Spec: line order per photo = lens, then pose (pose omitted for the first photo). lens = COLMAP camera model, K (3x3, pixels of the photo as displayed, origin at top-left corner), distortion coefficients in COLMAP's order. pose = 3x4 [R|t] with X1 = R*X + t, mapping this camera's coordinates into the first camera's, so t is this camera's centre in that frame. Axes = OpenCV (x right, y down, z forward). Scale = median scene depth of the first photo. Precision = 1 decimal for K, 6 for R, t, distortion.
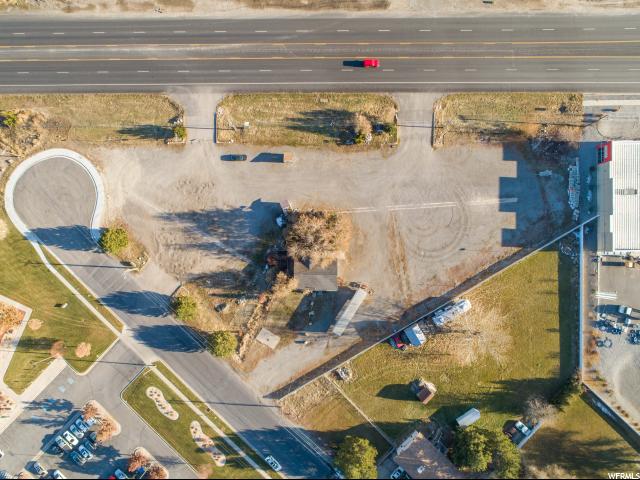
lens RADIAL K [[479.6, 0, 314.0], [0, 479.6, 241.2], [0, 0, 1]] dist [-0.014290, -0.001594]
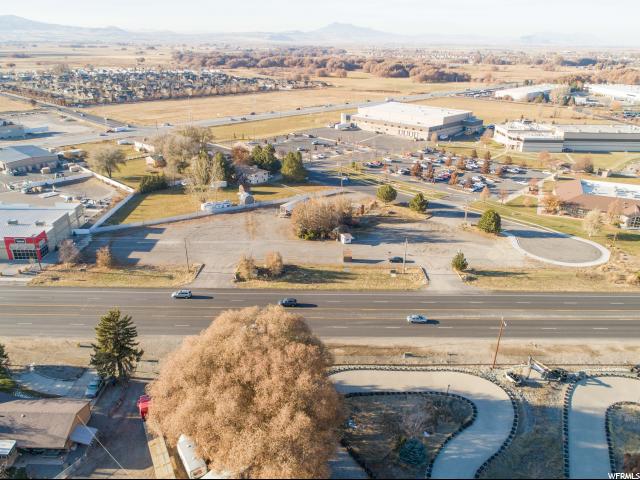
lens RADIAL K [[486.8, 0, 320.0], [0, 486.8, 240.0], [0, 0, 1]] dist [0.025419, 0.001093]
pose [[-0.999808, -0.002617, -0.019398, 0.026292], [-0.016902, -0.384470, 0.922983, -1.118472], [-0.009873, 0.923134, 0.384352, 0.560207]]
